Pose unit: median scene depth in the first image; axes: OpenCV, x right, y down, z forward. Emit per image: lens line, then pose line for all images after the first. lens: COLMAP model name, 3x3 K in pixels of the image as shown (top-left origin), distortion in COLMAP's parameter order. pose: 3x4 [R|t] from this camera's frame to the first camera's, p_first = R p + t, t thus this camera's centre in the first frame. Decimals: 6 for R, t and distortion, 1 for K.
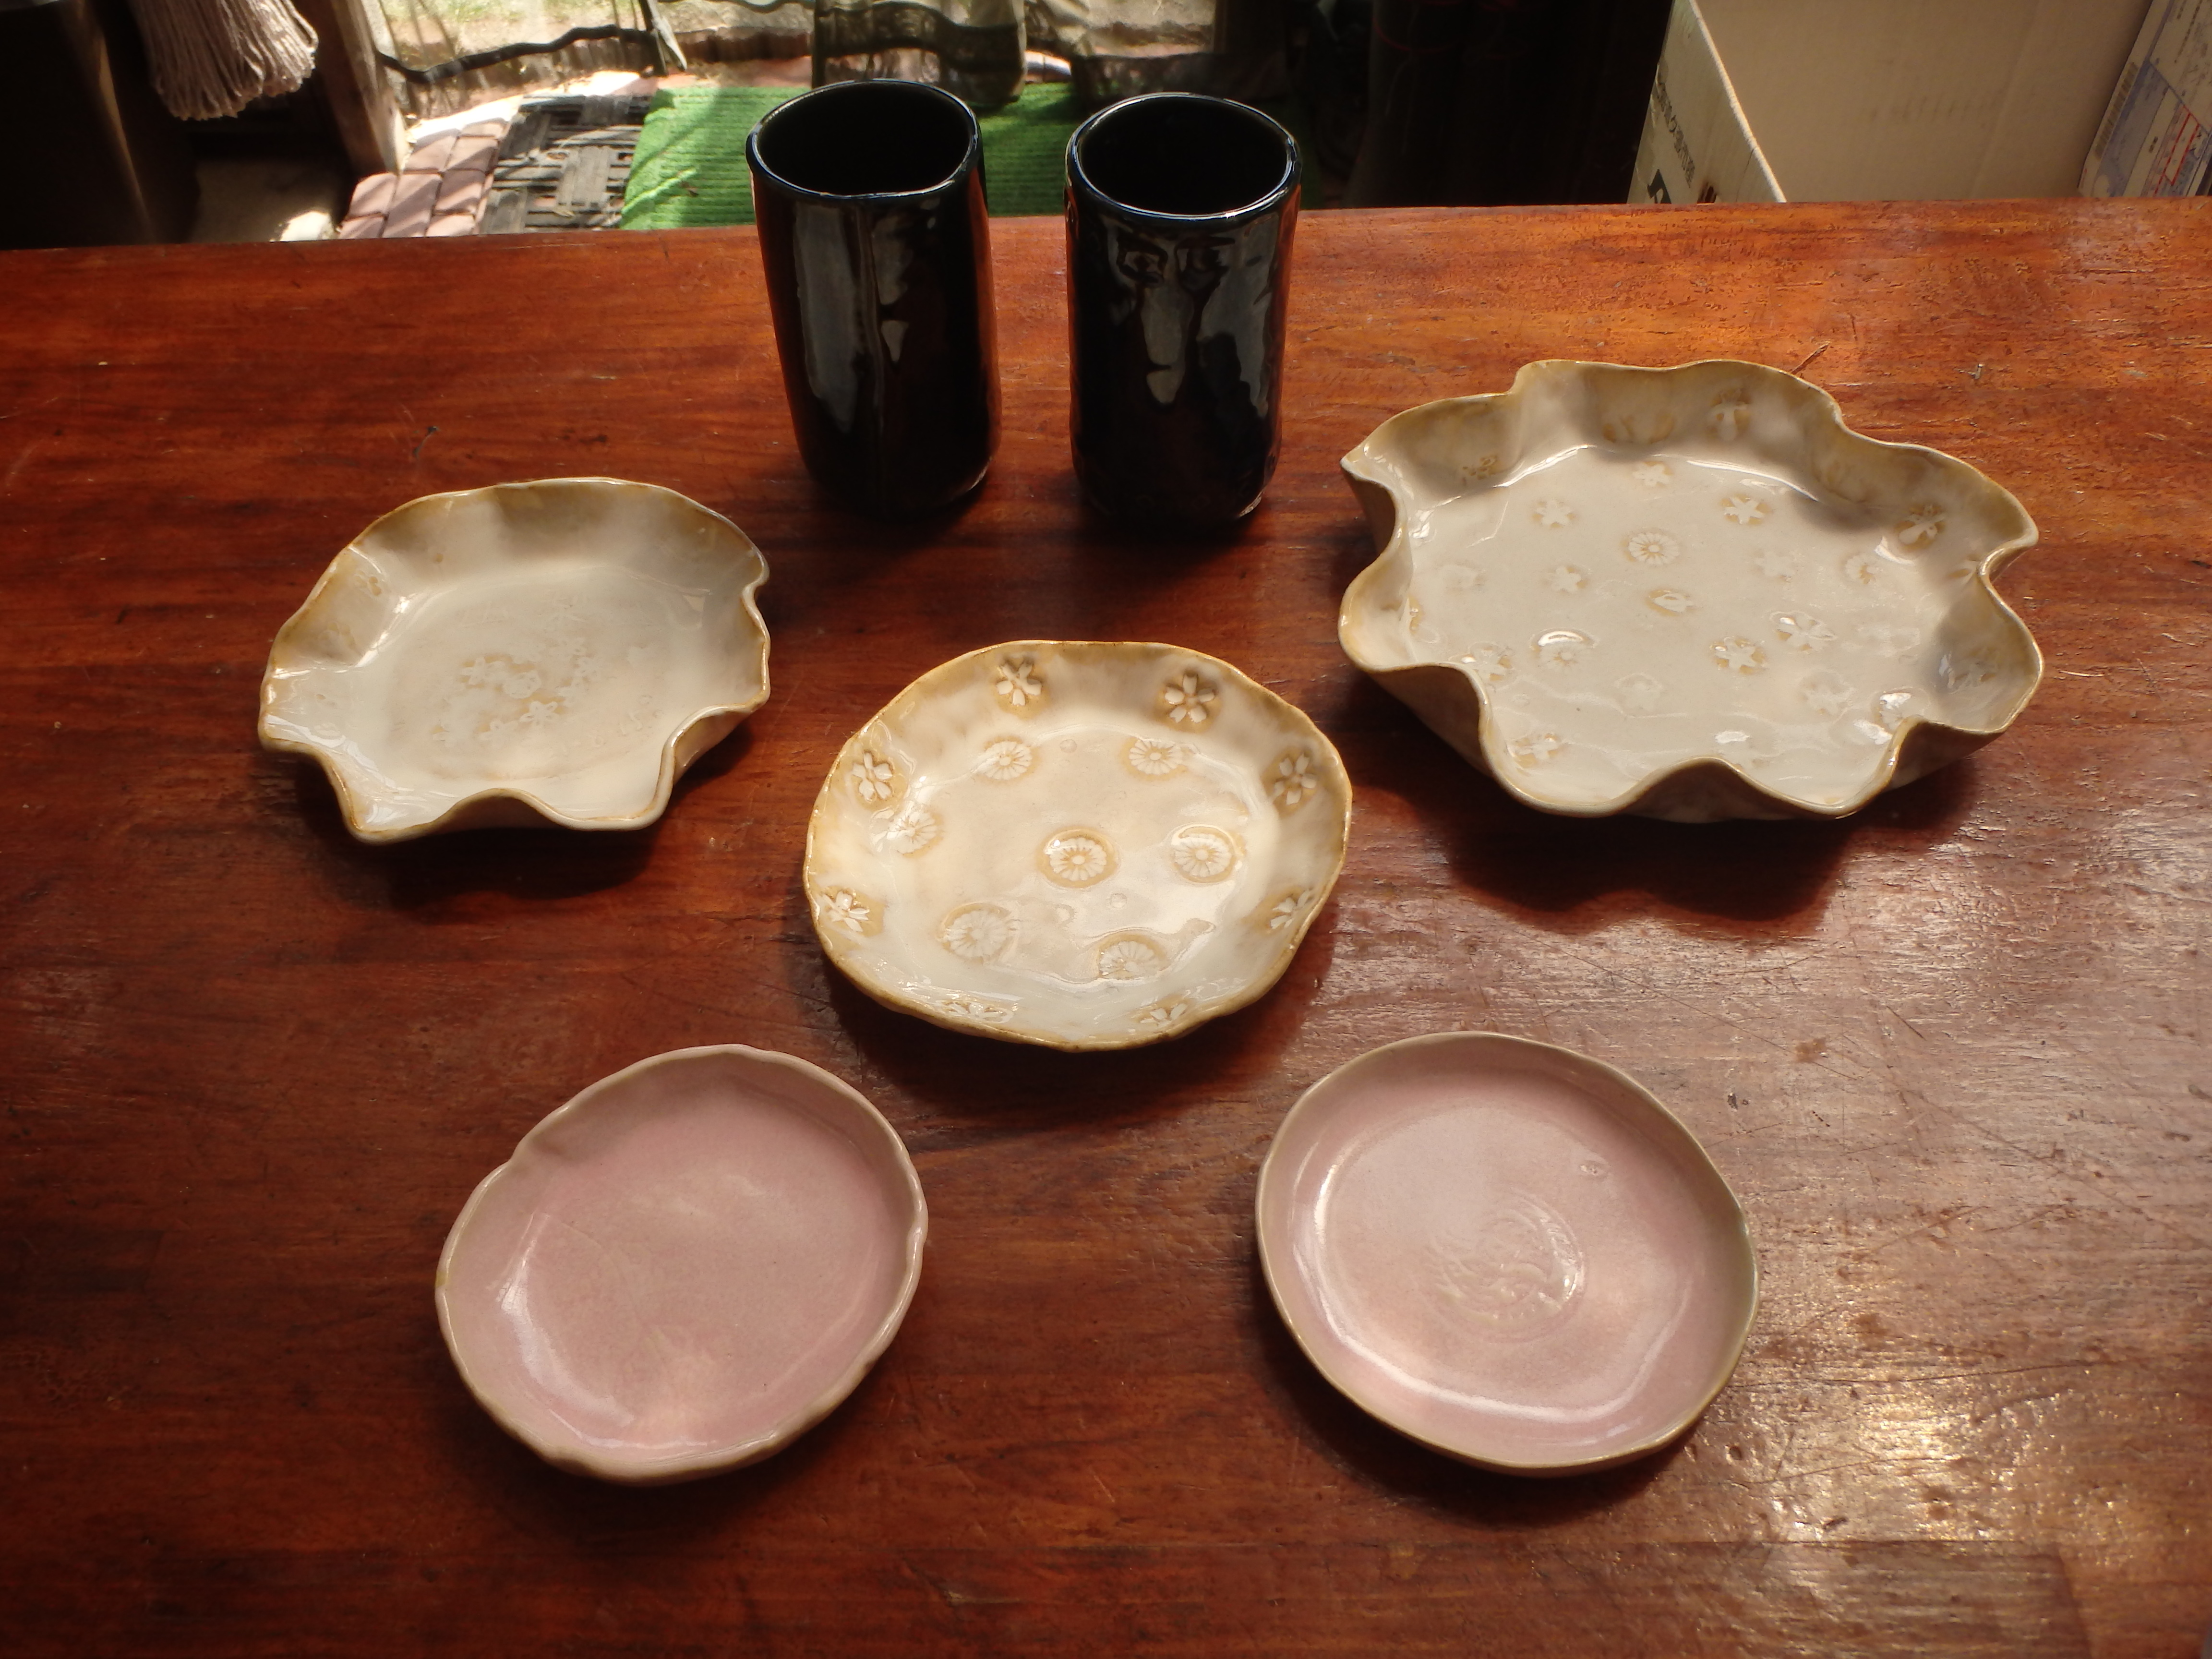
lens RADIAL K [[1797.3, 0, 1106.0], [0, 1797.3, 829.5], [0, 0, 1]] dist [-0.012873, 0.007323]
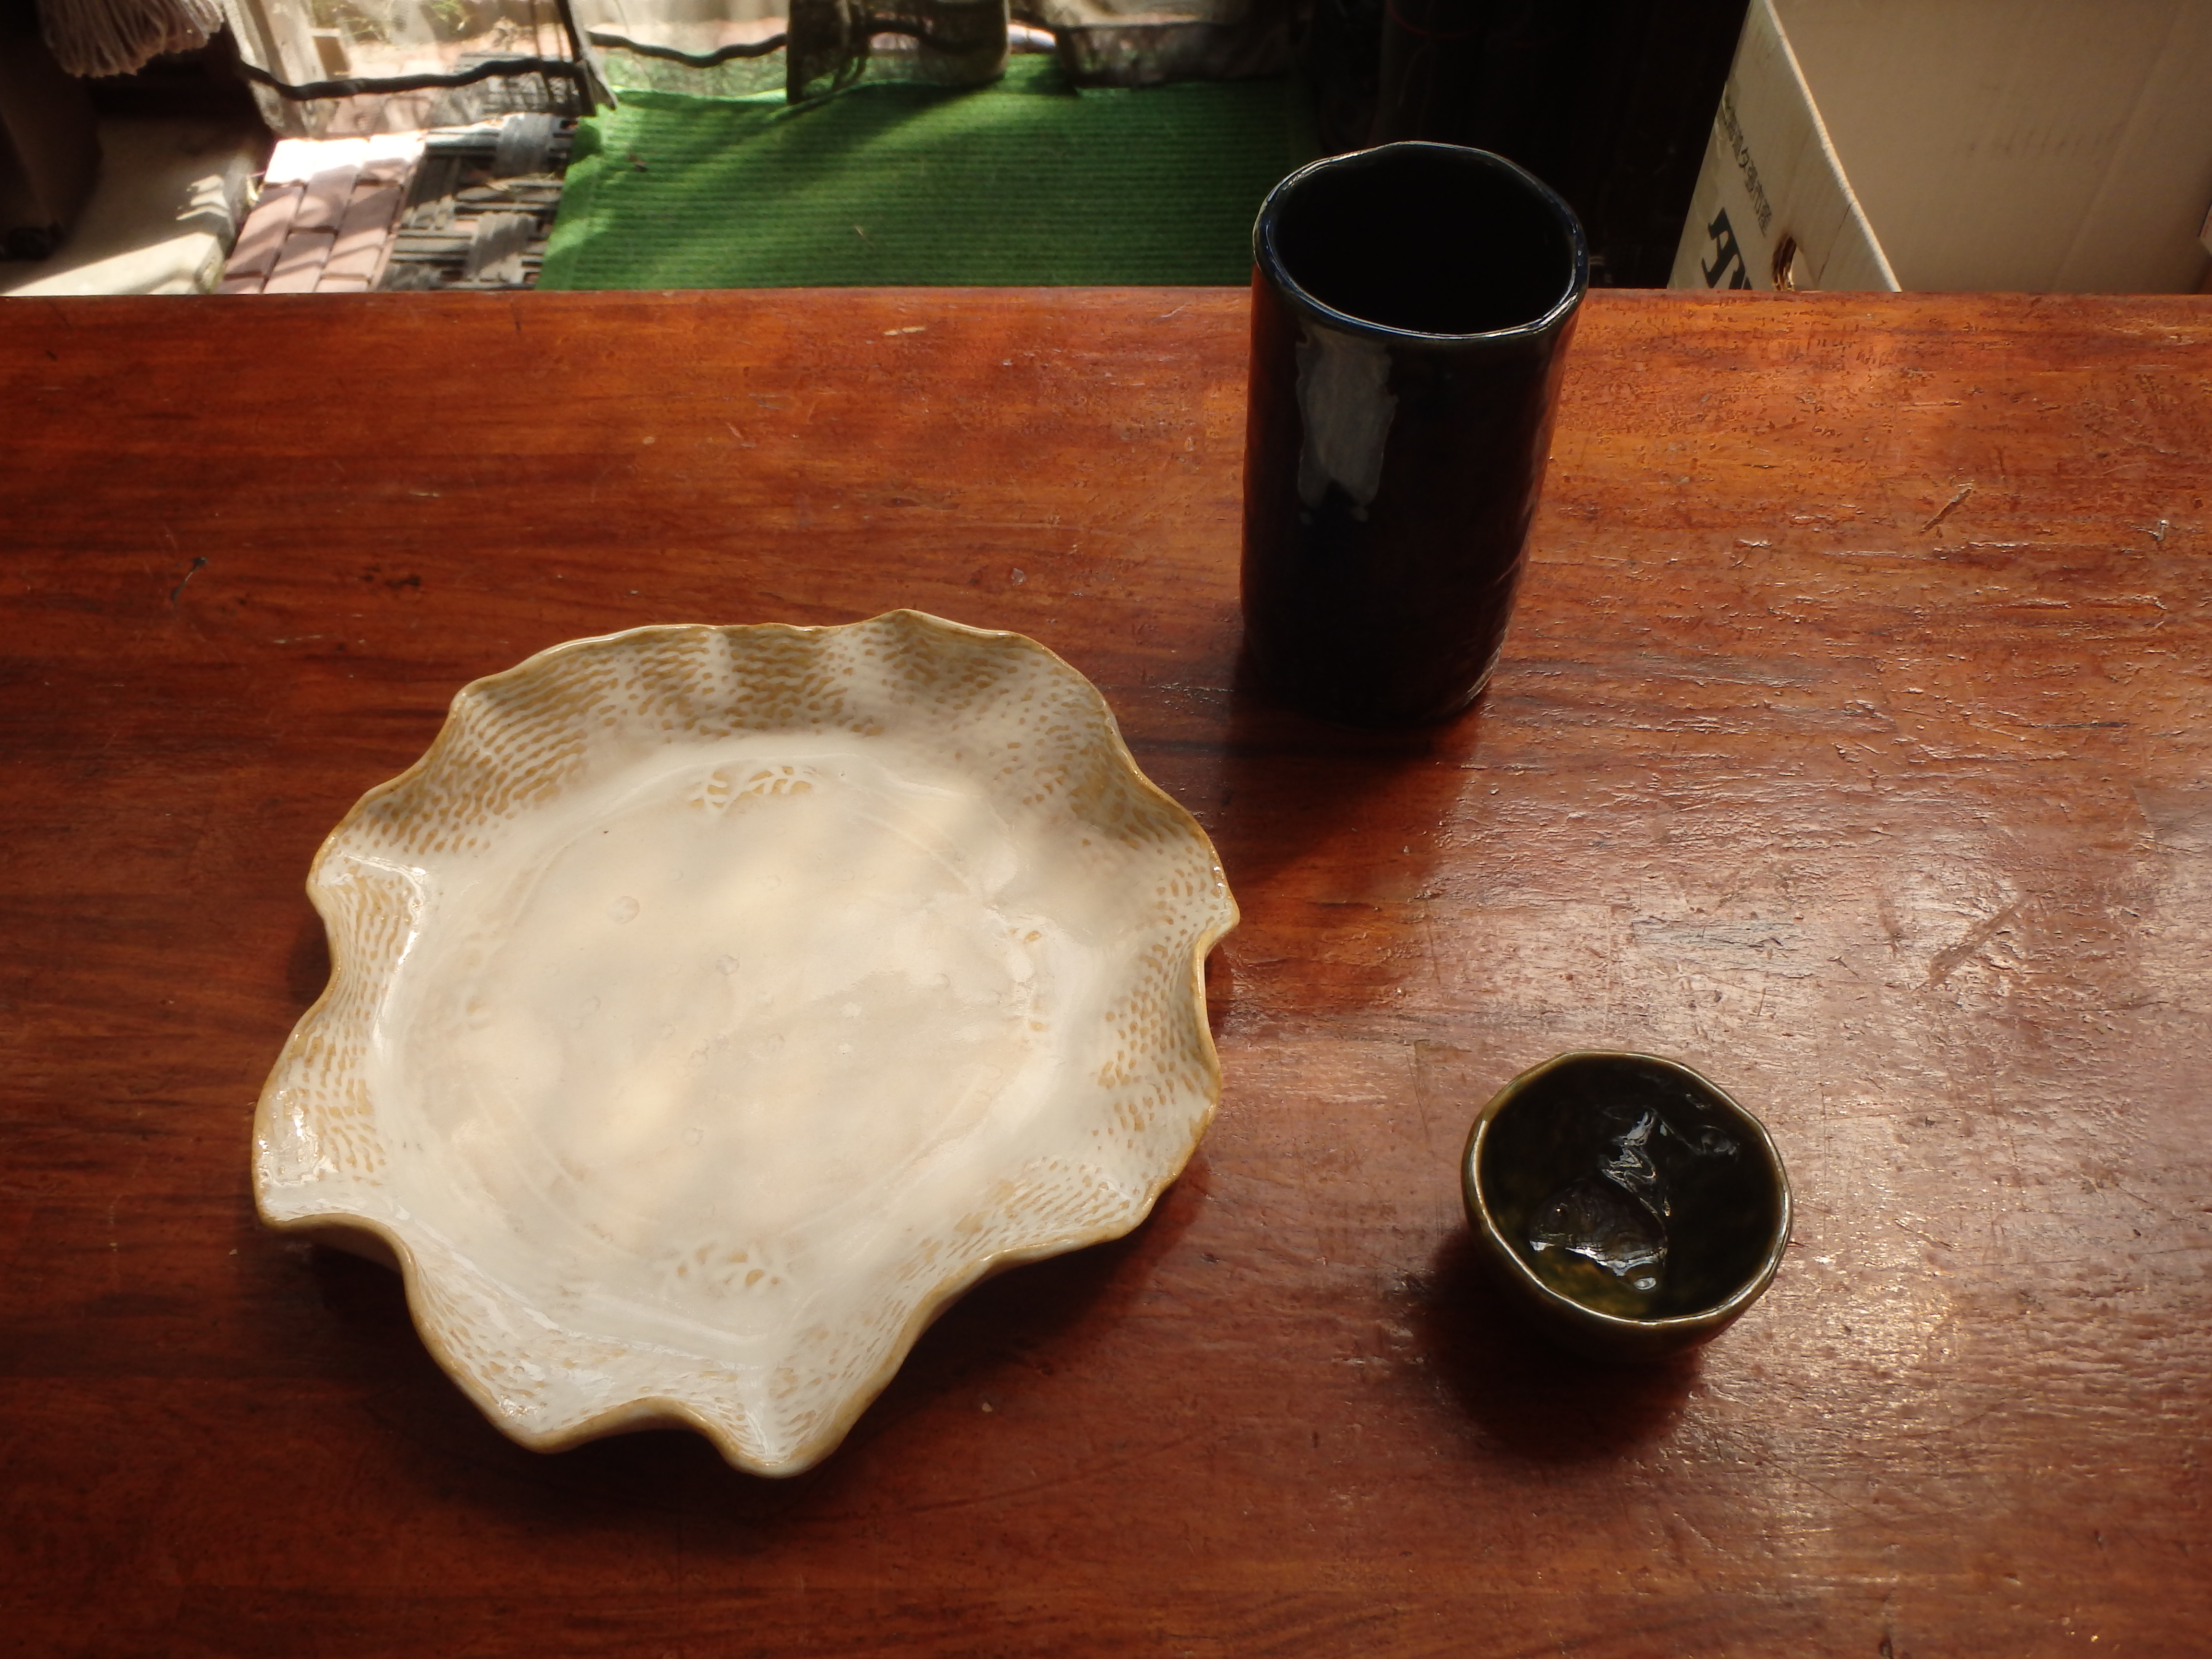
lens RADIAL K [[1774.2, 0, 1106.0], [0, 1774.2, 829.5], [0, 0, 1]] dist [-0.014039, 0.006666]
pose [[0.999748, 0.020270, 0.009662, 0.014783], [-0.020584, 0.999222, 0.033626, -0.131547], [-0.008973, -0.033816, 0.999388, 0.205772]]
